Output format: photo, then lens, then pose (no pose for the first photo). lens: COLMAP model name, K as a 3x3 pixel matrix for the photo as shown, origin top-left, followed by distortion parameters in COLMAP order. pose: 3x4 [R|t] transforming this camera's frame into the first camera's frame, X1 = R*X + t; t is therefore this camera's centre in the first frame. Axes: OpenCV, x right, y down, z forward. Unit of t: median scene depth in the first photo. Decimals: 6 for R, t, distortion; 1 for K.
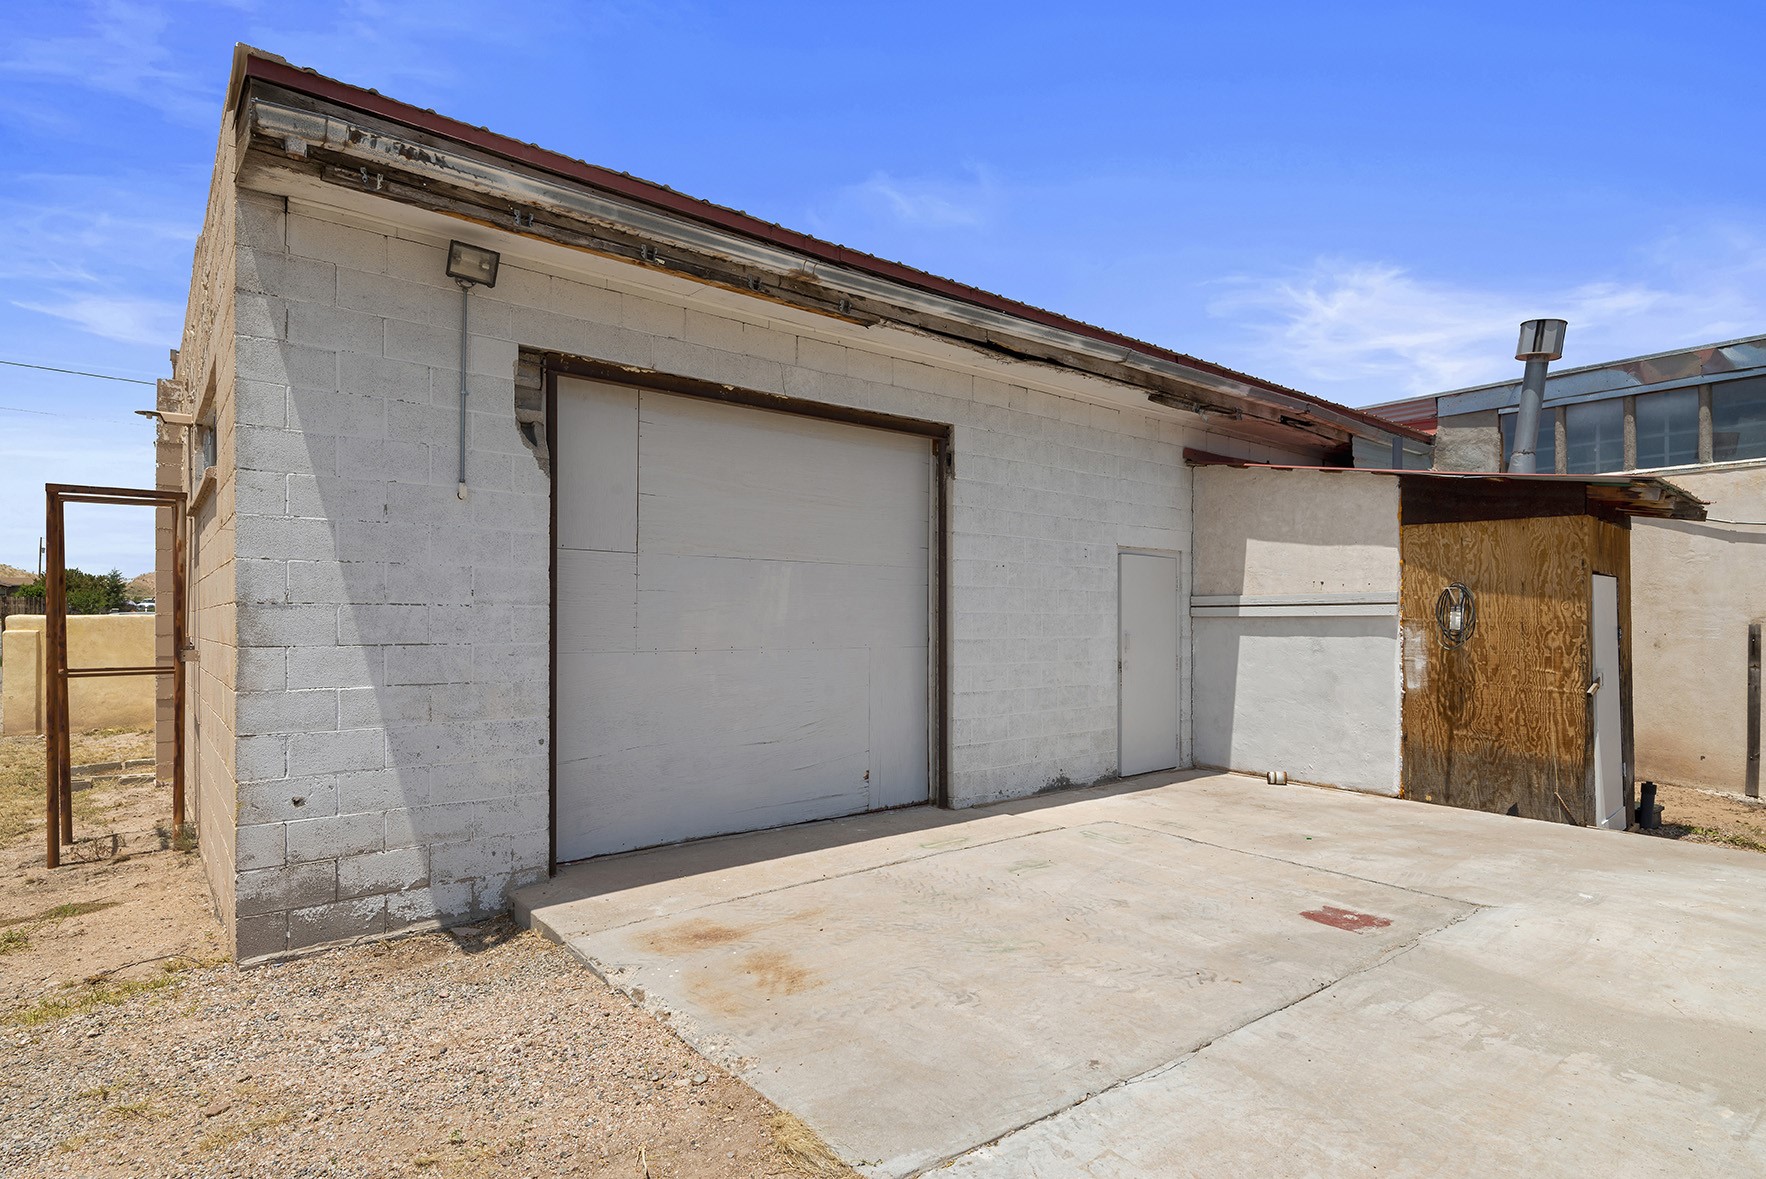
lens RADIAL K [[914.2, 0, 882.2], [0, 914.2, 613.6], [0, 0, 1]] dist [0.001709, 0.000164]
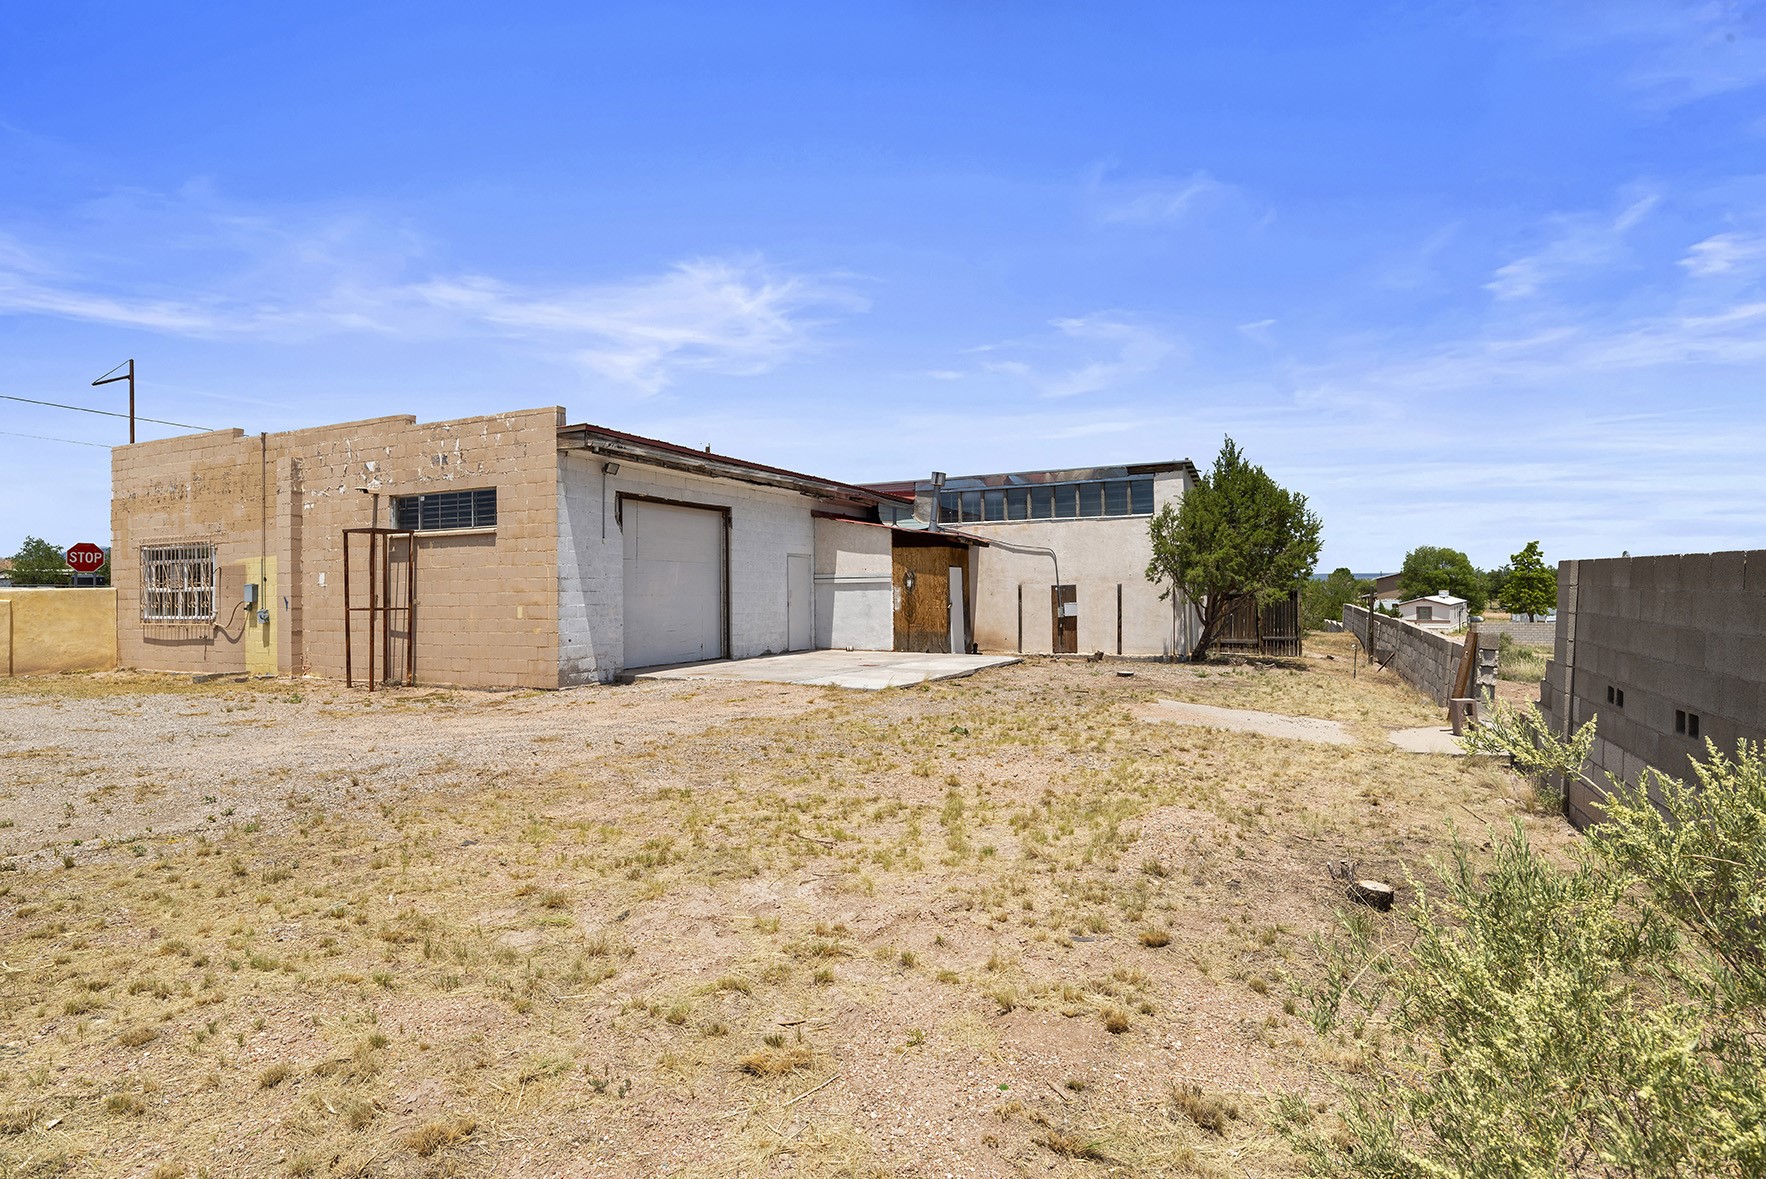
lens RADIAL K [[917.8, 0, 883.0], [0, 917.8, 589.5], [0, 0, 1]] dist [0.001037, -0.000502]
pose [[0.899461, -0.008761, 0.436913, -0.631105], [0.008444, 0.999961, 0.002669, 0.017481], [-0.436919, 0.001288, 0.899500, -1.407424]]
